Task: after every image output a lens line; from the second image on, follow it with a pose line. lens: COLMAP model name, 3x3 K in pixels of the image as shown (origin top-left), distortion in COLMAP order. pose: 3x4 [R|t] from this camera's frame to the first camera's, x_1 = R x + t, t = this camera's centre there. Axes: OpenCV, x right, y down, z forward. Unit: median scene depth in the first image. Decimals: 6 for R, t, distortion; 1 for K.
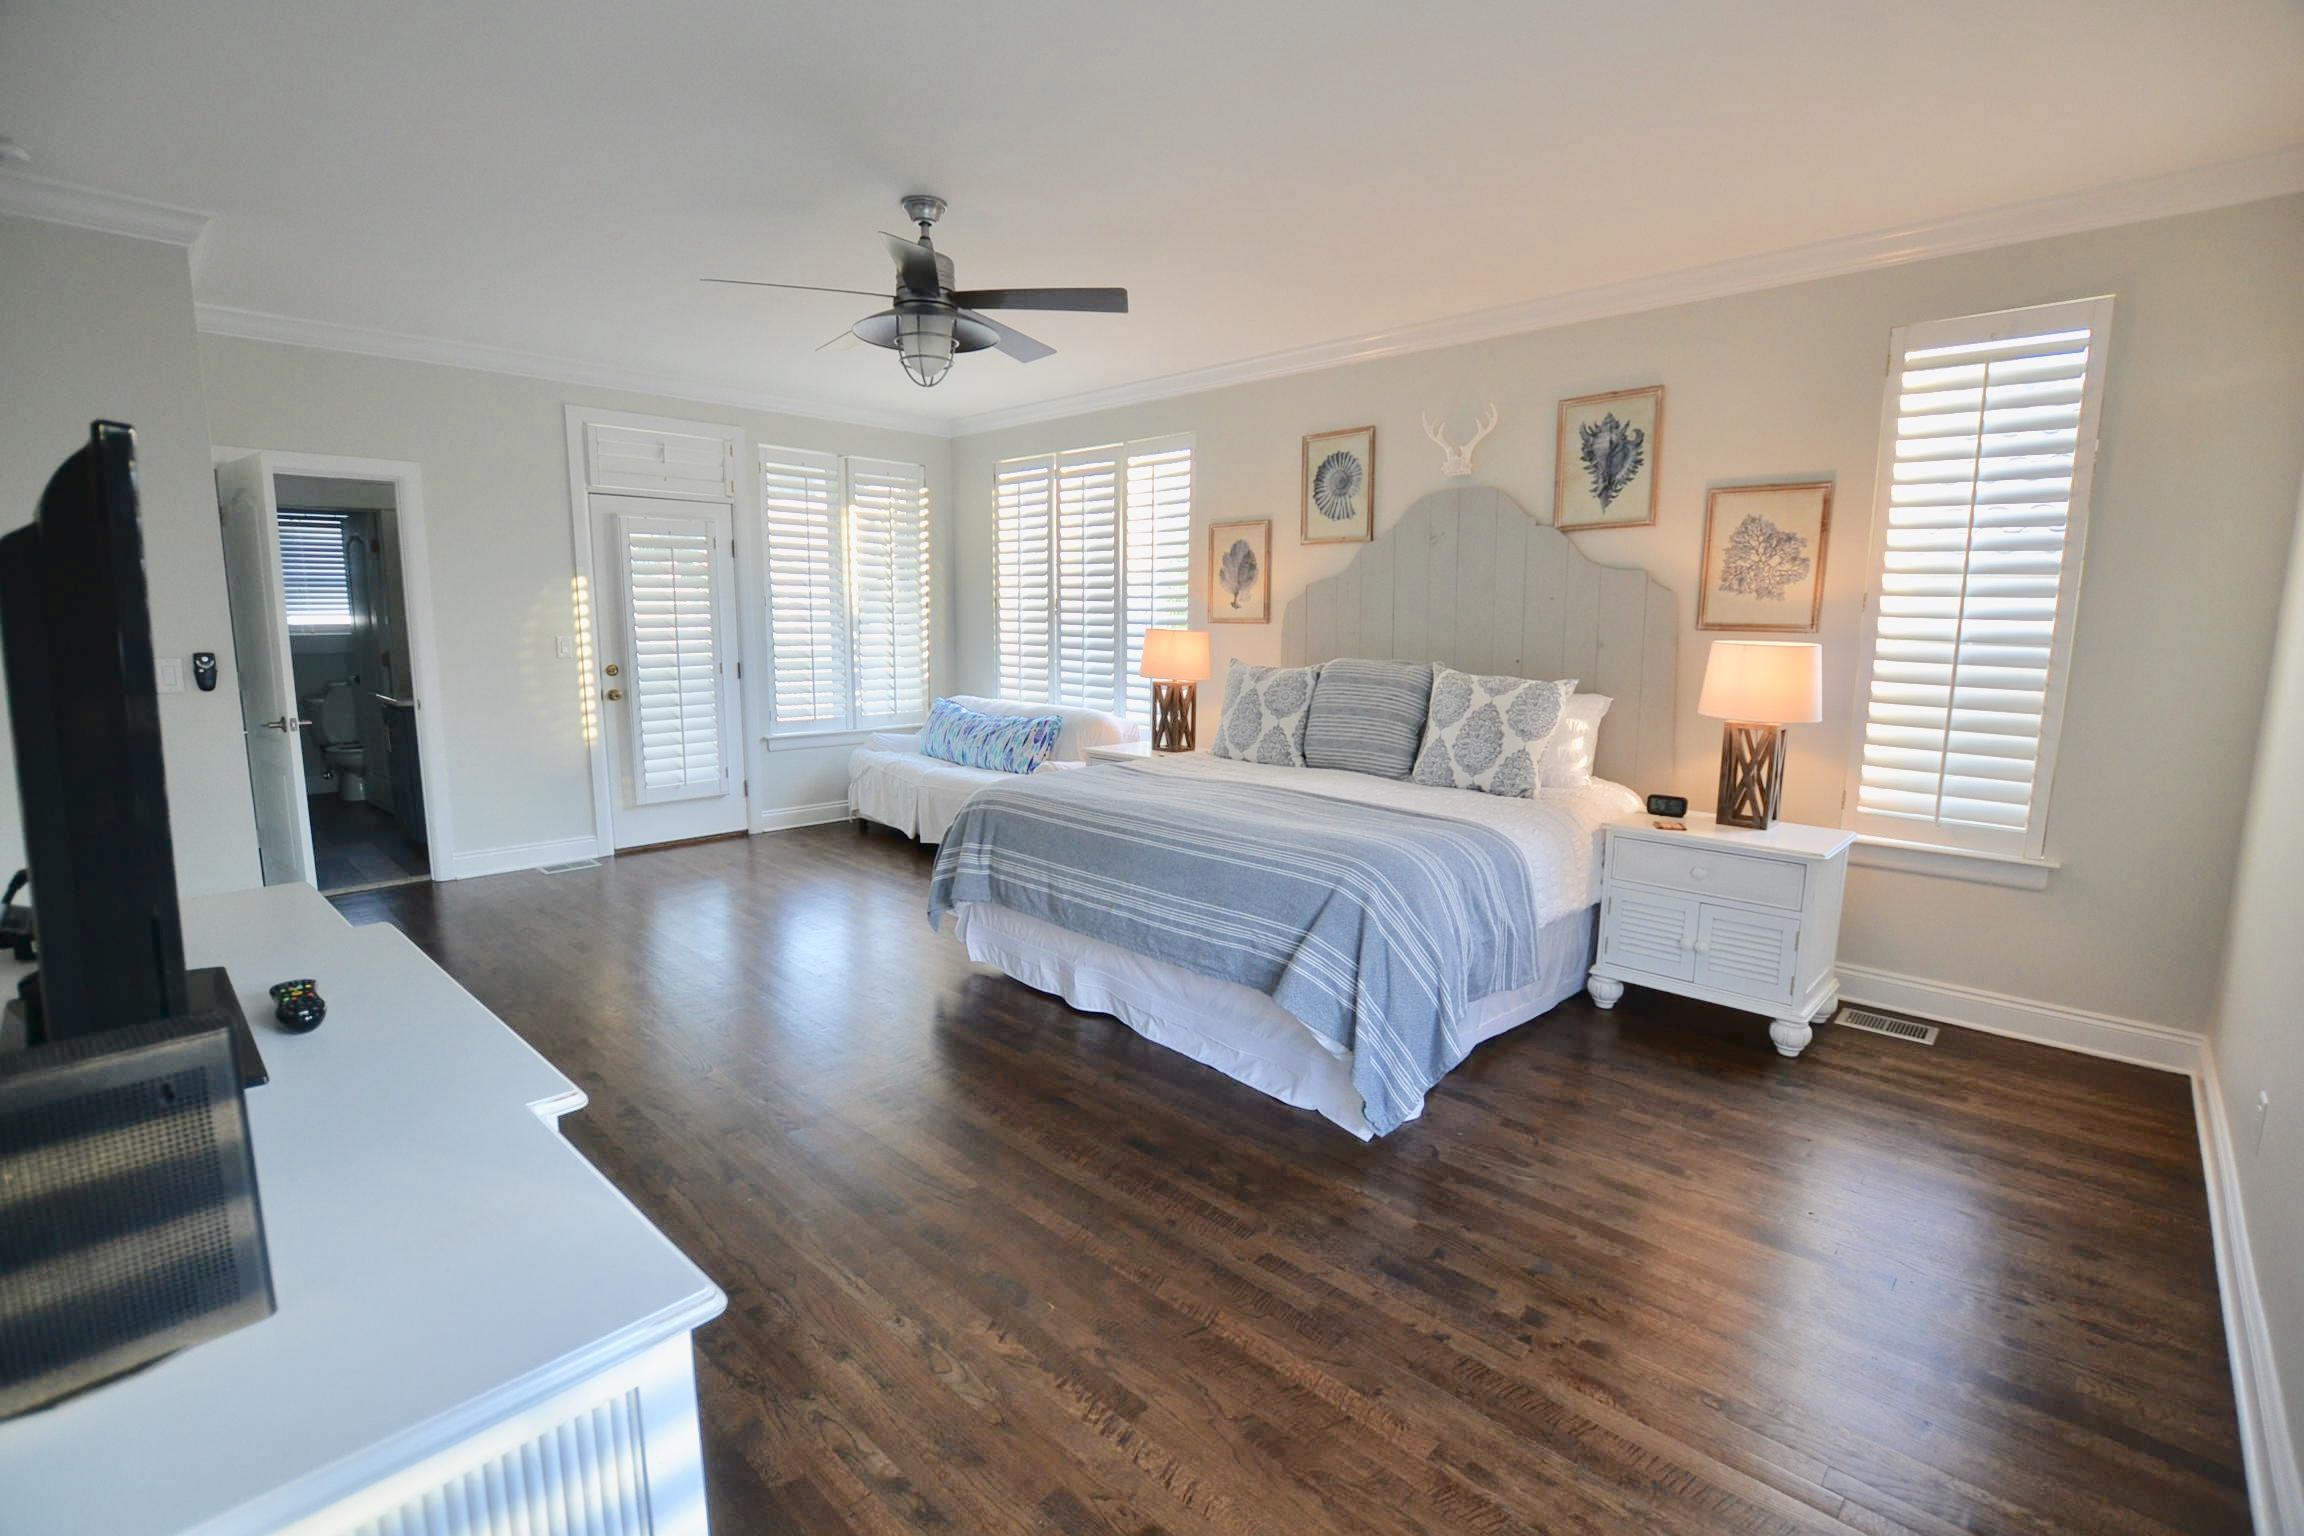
lens RADIAL K [[1033.0, 0, 1143.8], [0, 1033.0, 773.9], [0, 0, 1]] dist [-0.026389, 0.000407]
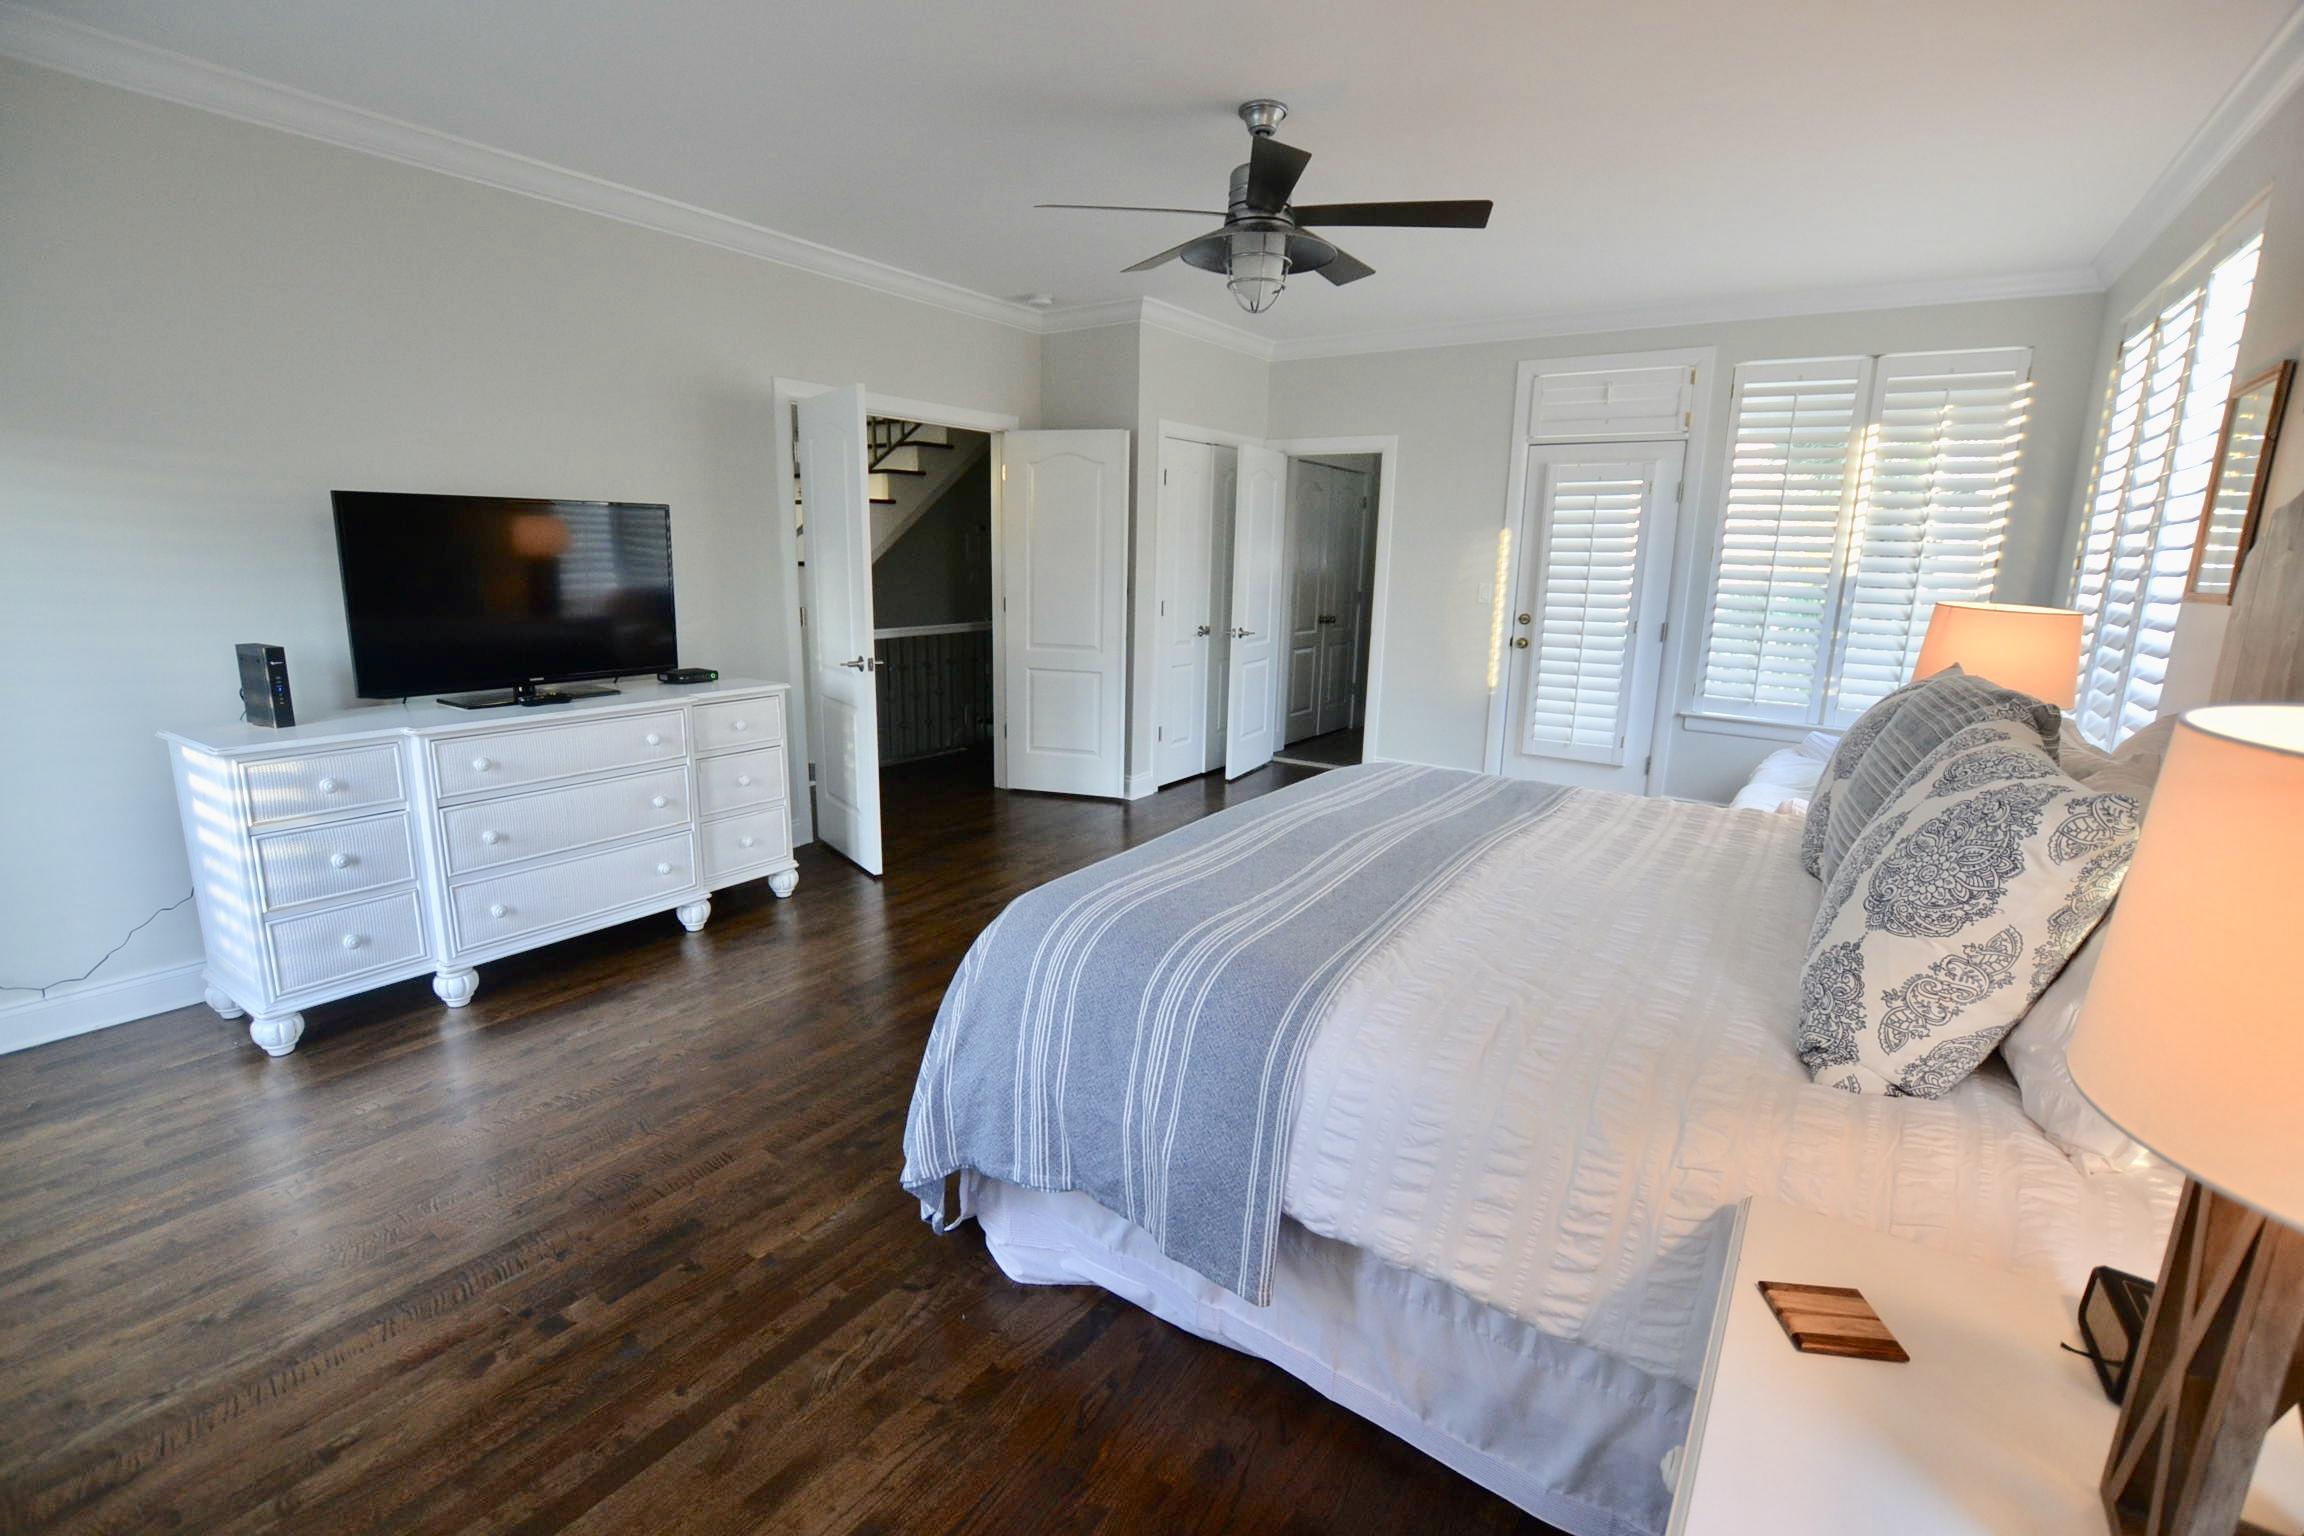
lens RADIAL K [[1033.0, 0, 1143.8], [0, 1033.0, 773.9], [0, 0, 1]] dist [-0.026389, 0.000407]
pose [[0.158290, 0.207568, -0.965329, 0.445697], [-0.170970, 0.968649, 0.180247, -0.071504], [0.972478, 0.136511, 0.188815, 0.458383]]
